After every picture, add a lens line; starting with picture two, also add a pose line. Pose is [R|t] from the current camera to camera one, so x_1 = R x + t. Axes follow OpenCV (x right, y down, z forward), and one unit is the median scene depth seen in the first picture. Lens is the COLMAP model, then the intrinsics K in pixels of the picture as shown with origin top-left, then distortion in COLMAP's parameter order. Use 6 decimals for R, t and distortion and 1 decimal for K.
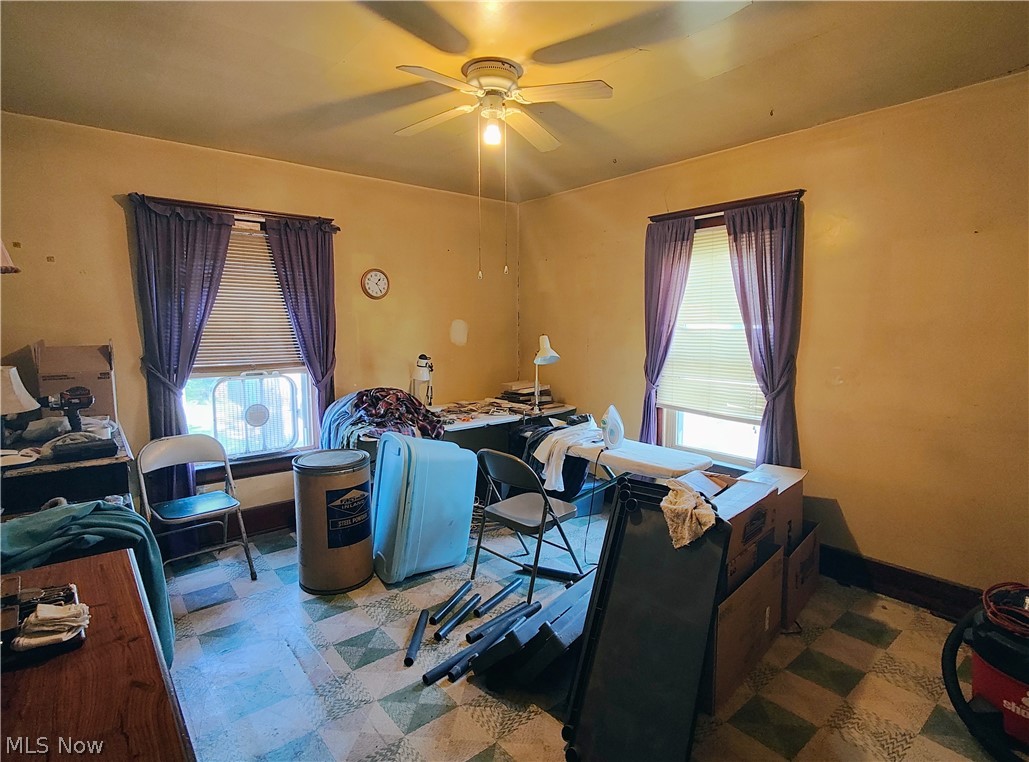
lens RADIAL K [[540.0, 0, 515.7], [0, 540.0, 375.9], [0, 0, 1]] dist [-0.018292, 0.010144]
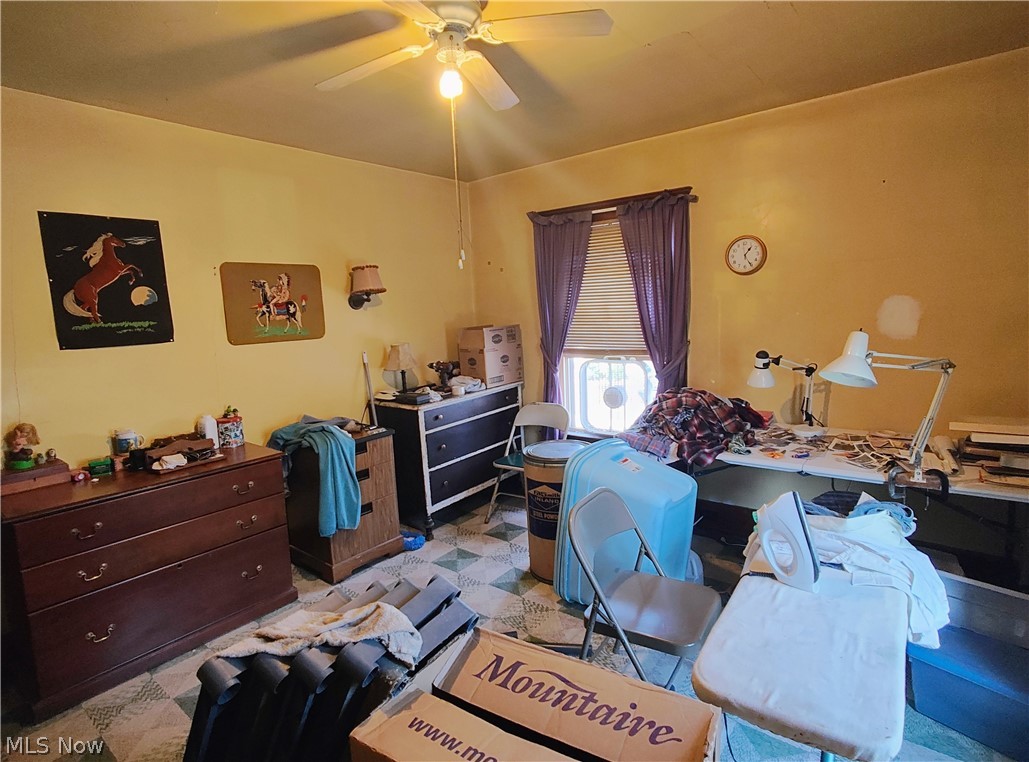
lens RADIAL K [[540.0, 0, 515.7], [0, 540.0, 375.9], [0, 0, 1]] dist [-0.018292, 0.010144]
pose [[0.206169, 0.117916, -0.971386, 0.497877], [-0.053793, 0.992577, 0.109071, -0.073634], [0.977037, 0.029767, 0.210982, 0.587136]]
